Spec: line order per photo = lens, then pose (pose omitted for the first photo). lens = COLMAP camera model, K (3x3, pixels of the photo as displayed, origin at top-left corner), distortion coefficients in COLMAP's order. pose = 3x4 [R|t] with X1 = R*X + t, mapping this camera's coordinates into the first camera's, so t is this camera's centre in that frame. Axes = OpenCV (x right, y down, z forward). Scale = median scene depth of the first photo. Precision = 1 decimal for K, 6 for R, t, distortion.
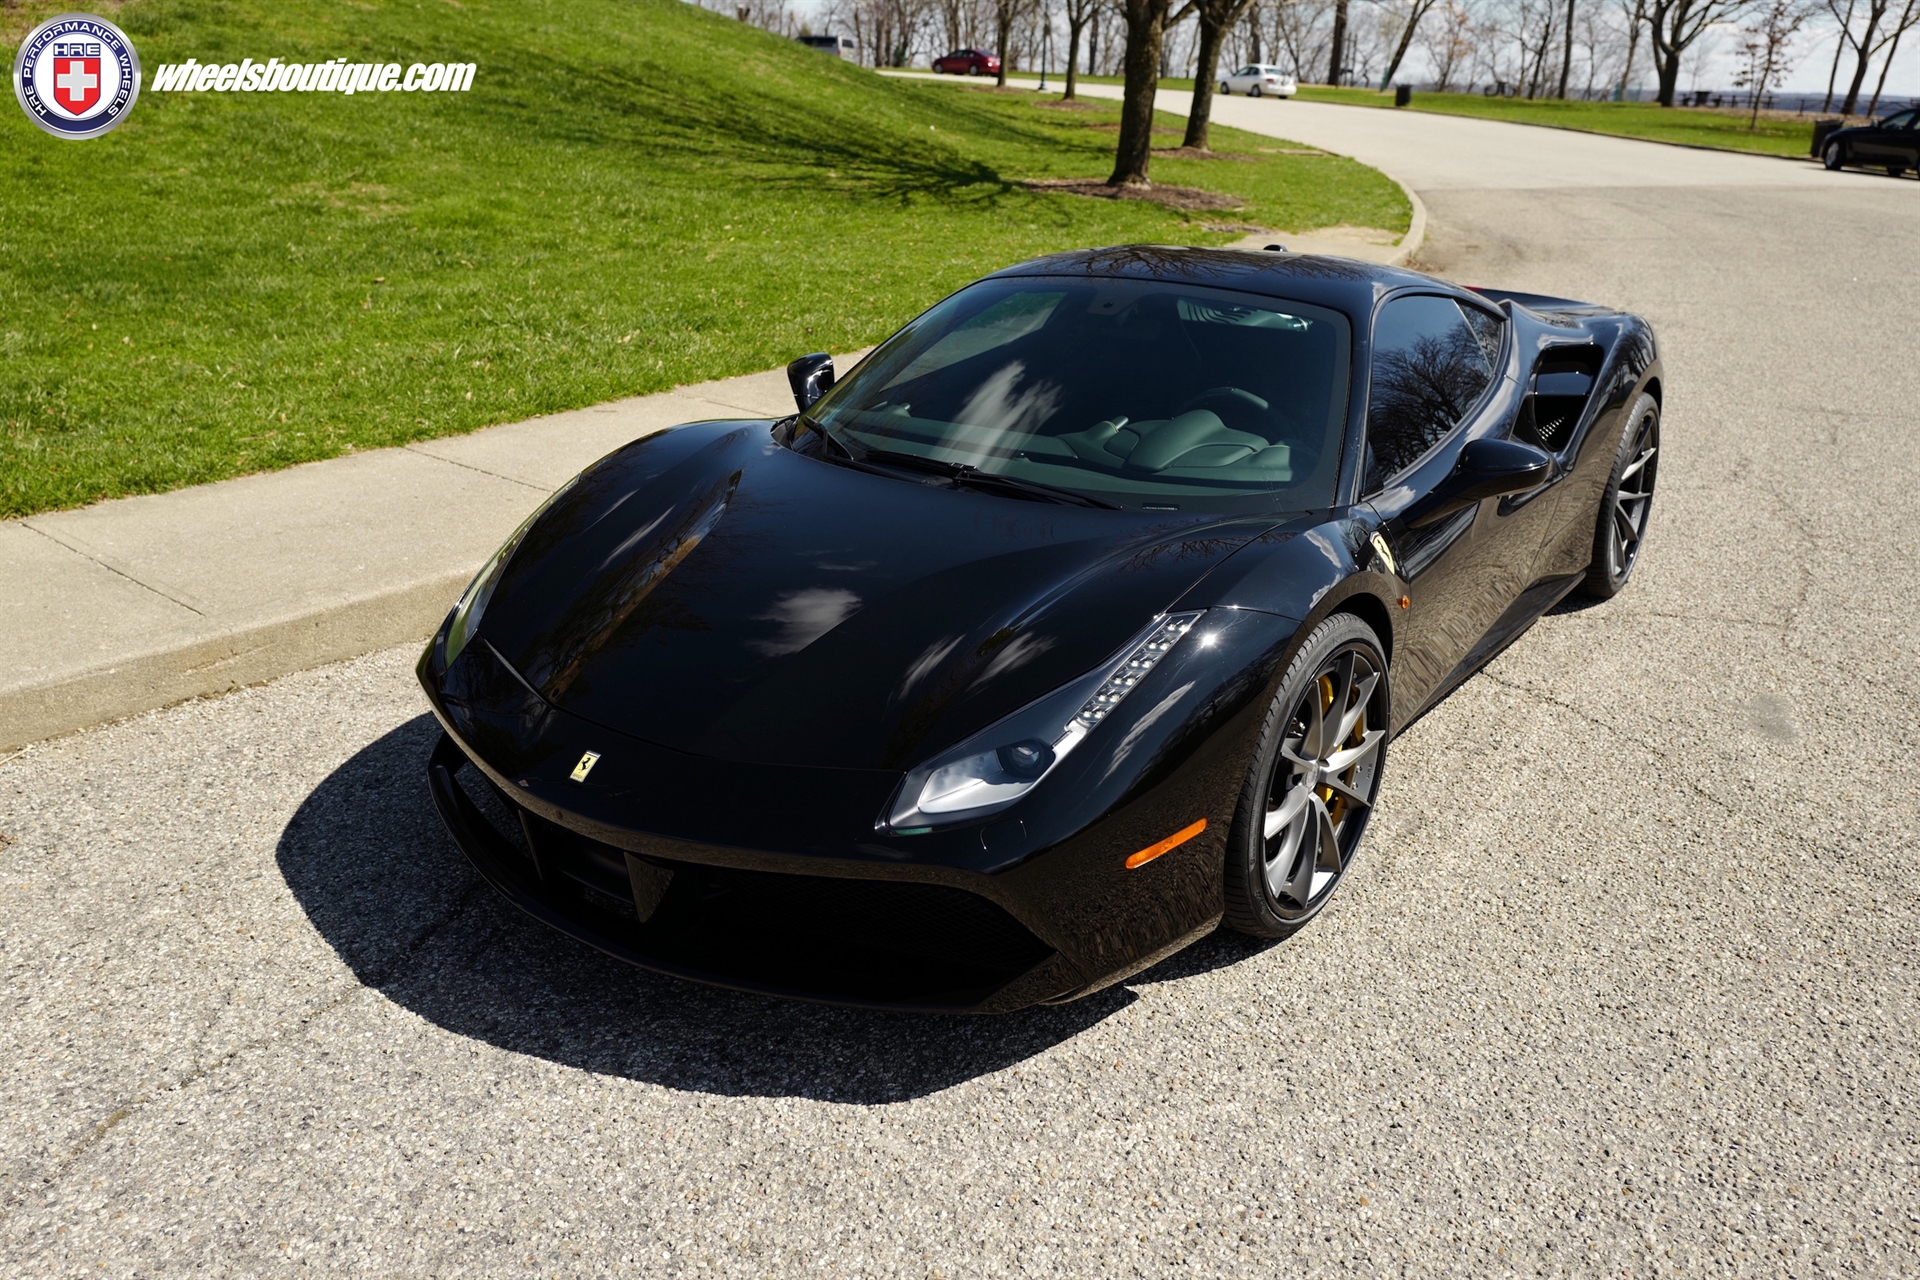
lens RADIAL K [[1424.2, 0, 953.7], [0, 1424.2, 636.8], [0, 0, 1]] dist [-0.043224, 0.045297]
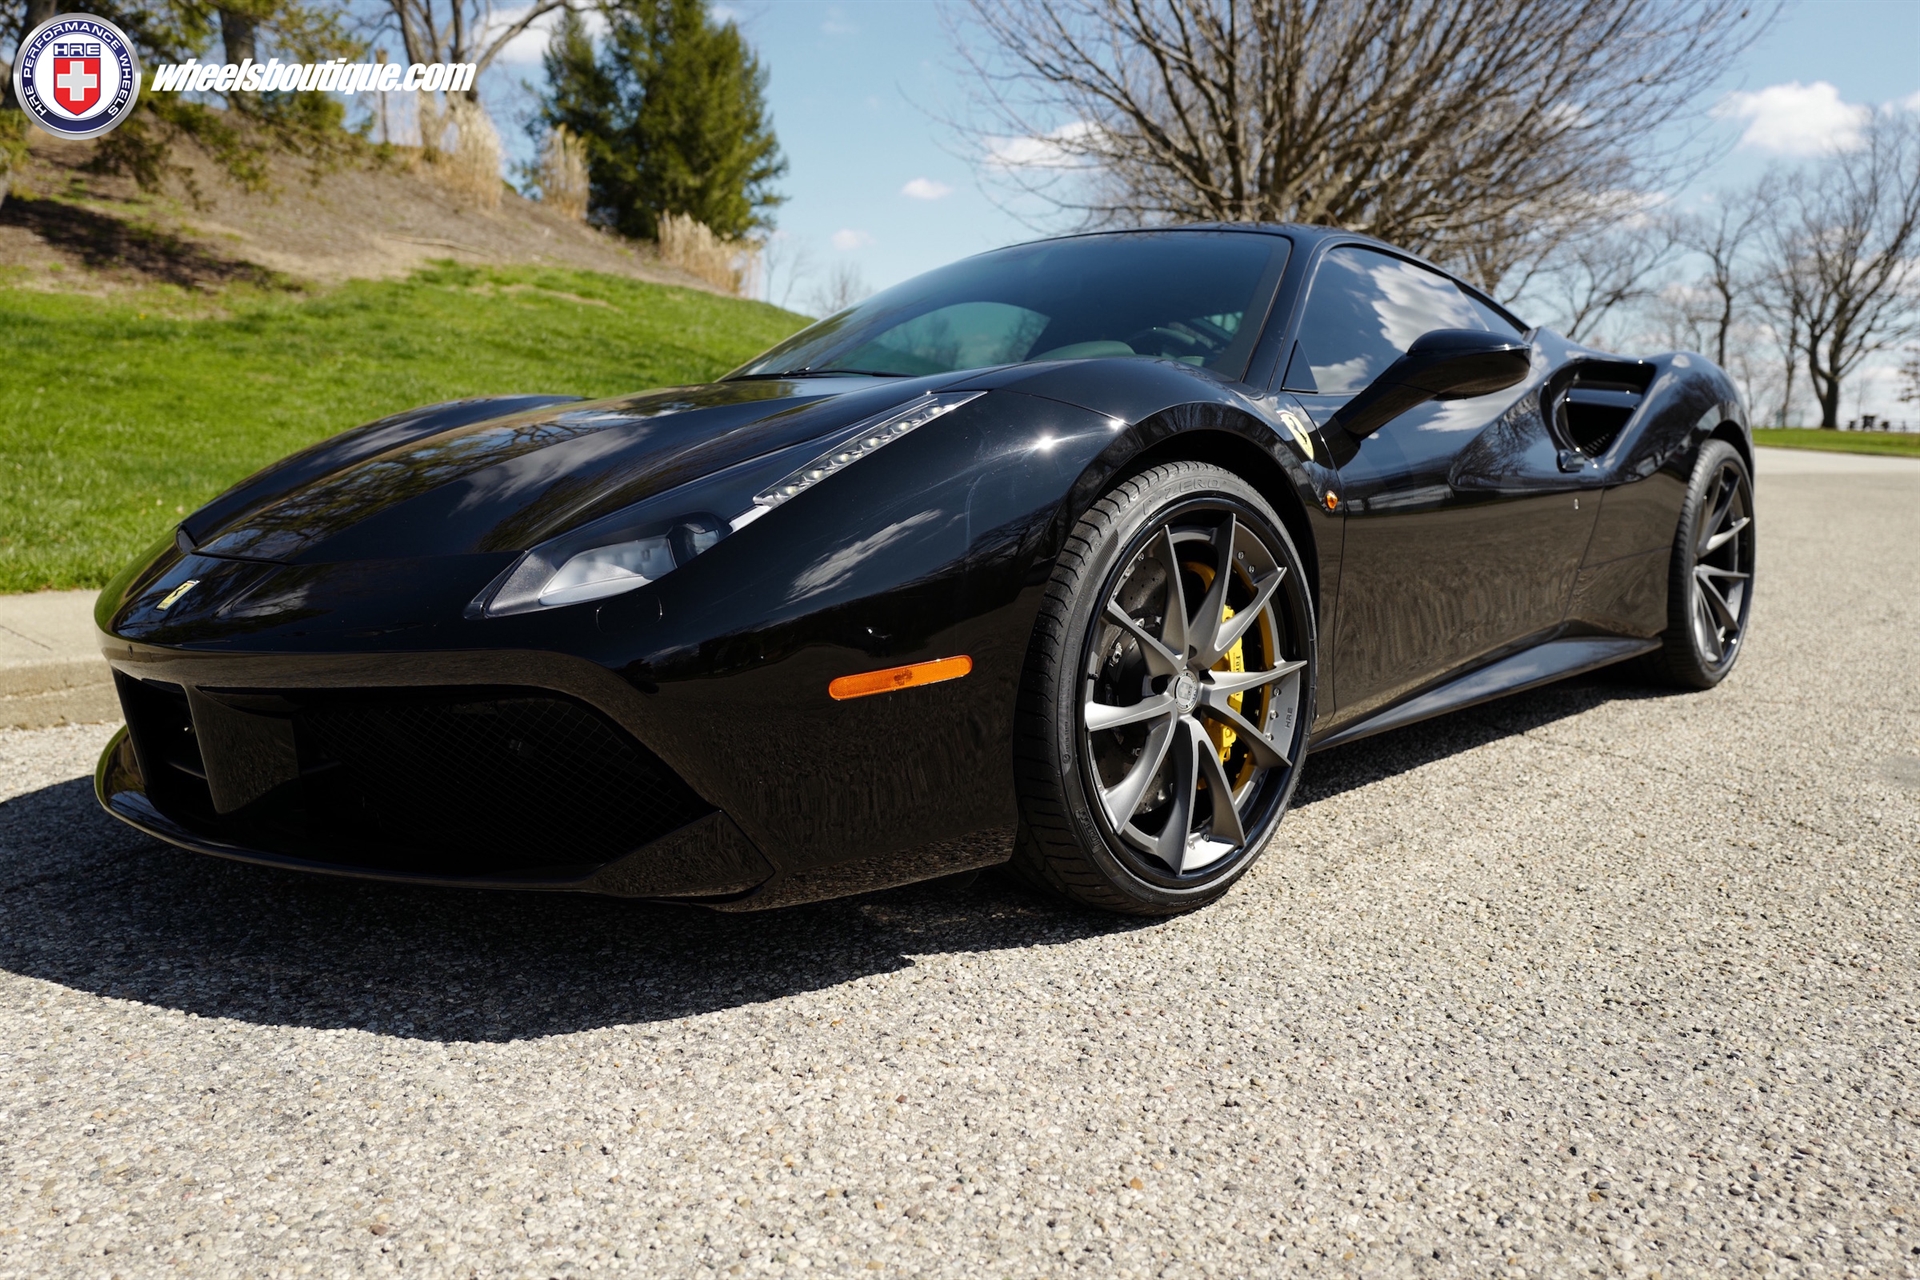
lens RADIAL K [[1424.2, 0, 957.0], [0, 1424.2, 633.1], [0, 0, 1]] dist [-0.043224, 0.045297]
pose [[0.993624, 0.005558, -0.112607, 0.229882], [-0.031519, 0.972653, -0.230115, 0.255505], [0.108248, 0.232197, 0.966626, 0.288234]]
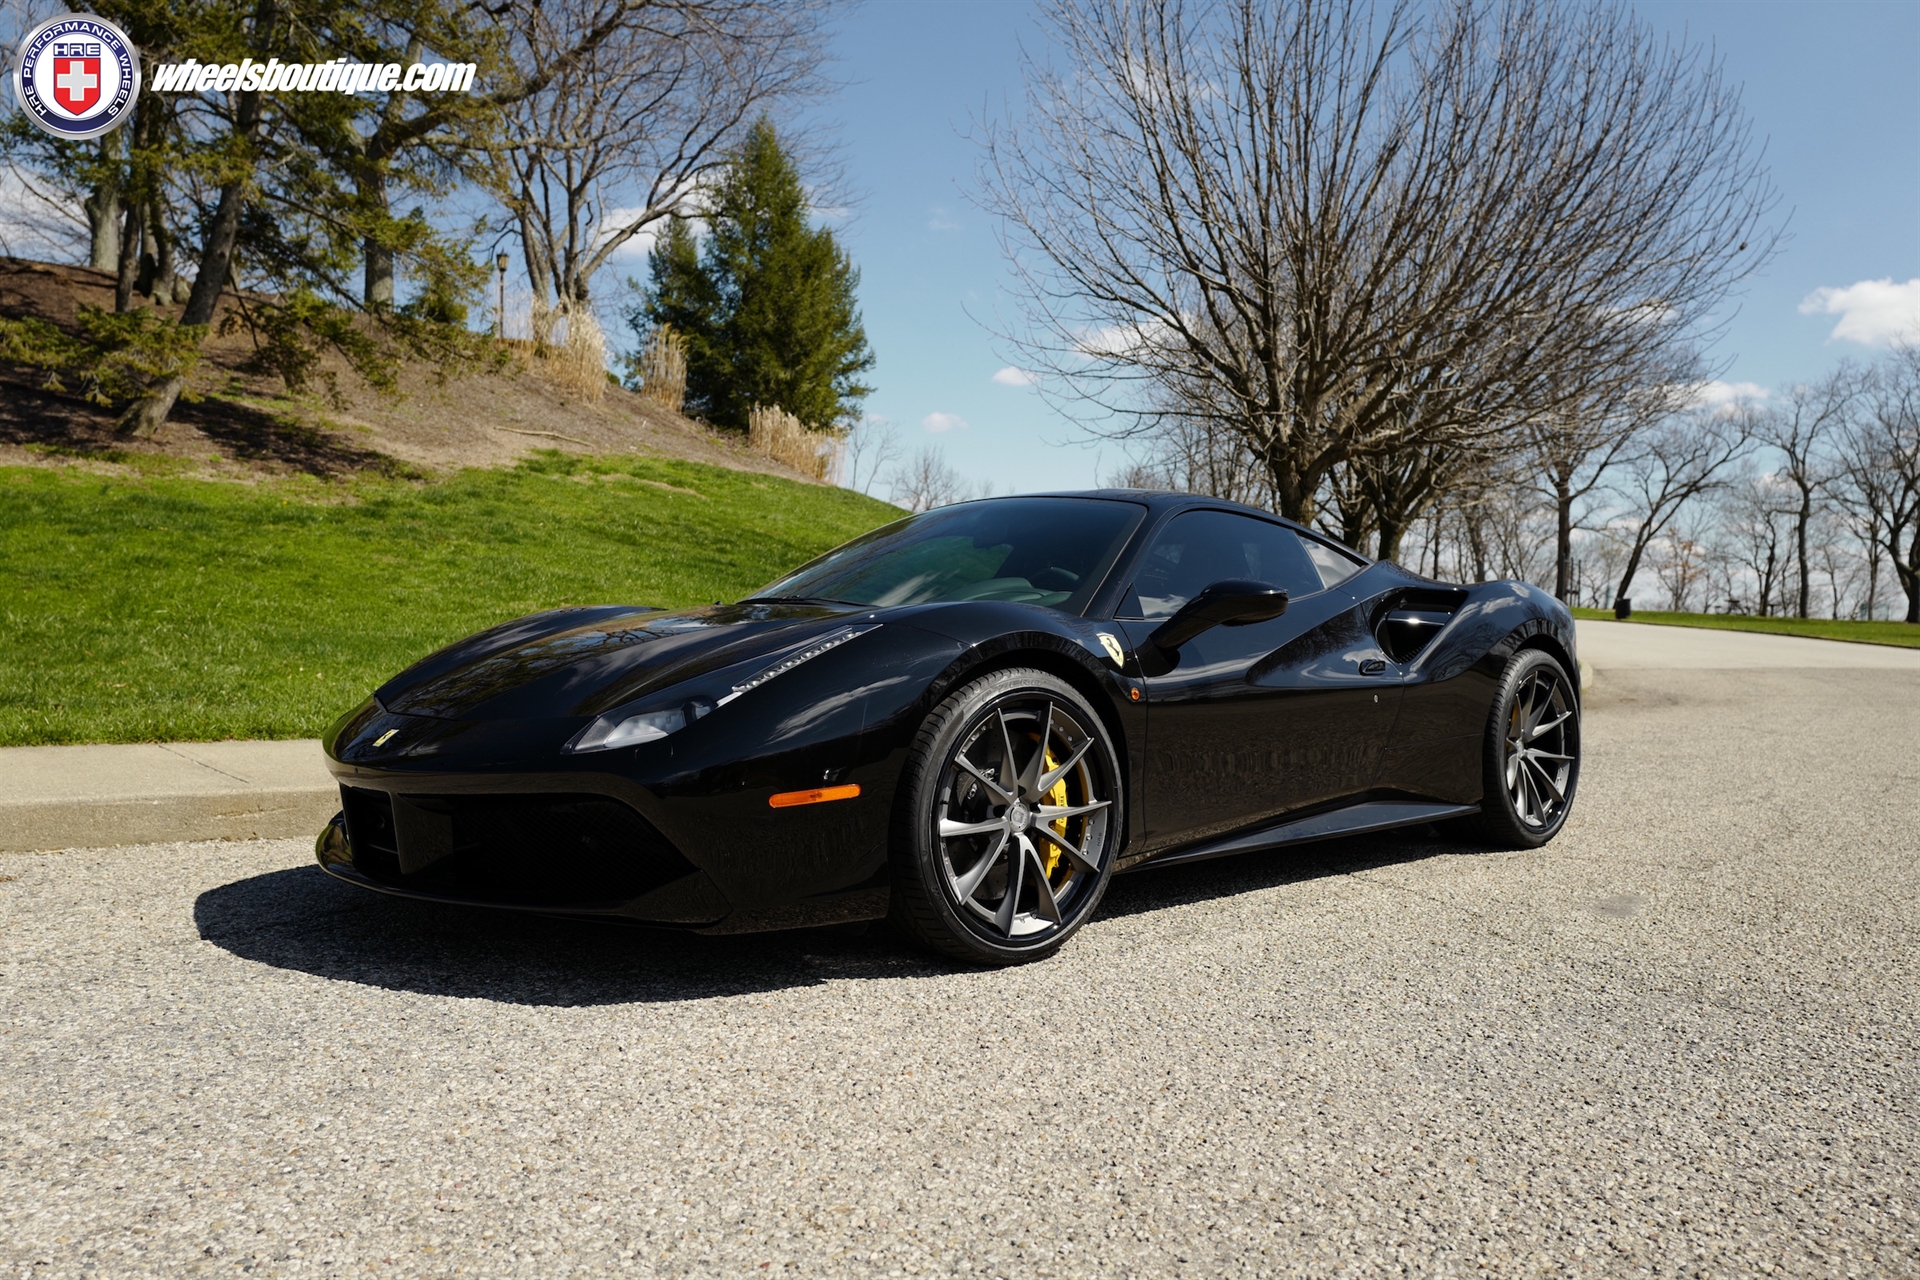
lens RADIAL K [[1424.2, 0, 958.6], [0, 1424.2, 639.8], [0, 0, 1]] dist [-0.043224, 0.045297]
pose [[0.985721, 0.010304, -0.168071, 0.414668], [-0.068069, 0.937321, -0.341753, 0.374046], [0.154015, 0.348314, 0.924639, -0.097051]]
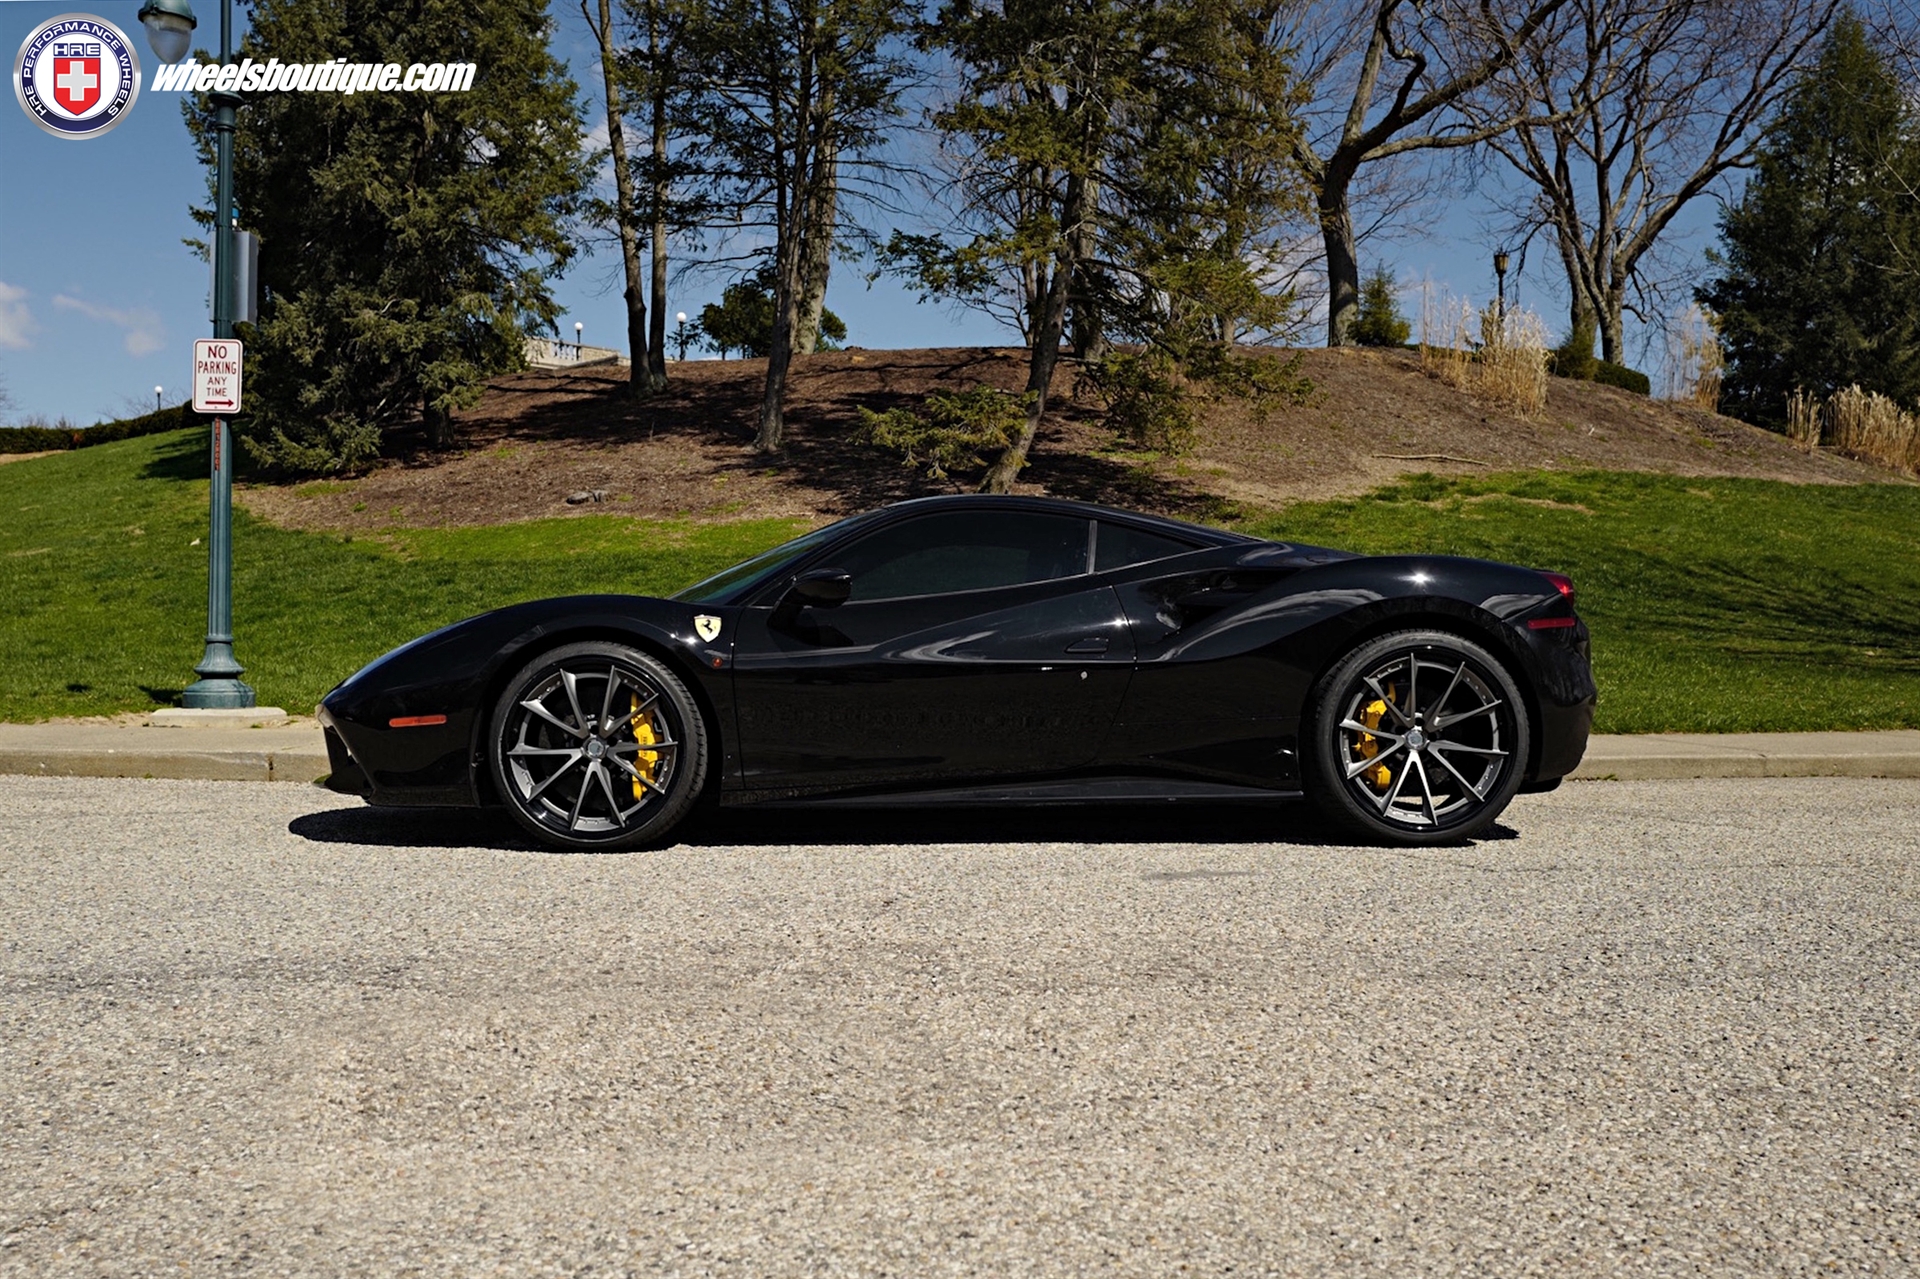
lens RADIAL K [[1635.3, 0, 935.8], [0, 1635.3, 702.2], [0, 0, 1]] dist [-0.015713, -0.015430]
pose [[0.622858, 0.007755, -0.782297, 2.001535], [-0.273280, 0.939117, -0.208274, 0.341738], [0.733053, 0.343511, 0.587056, 0.211694]]
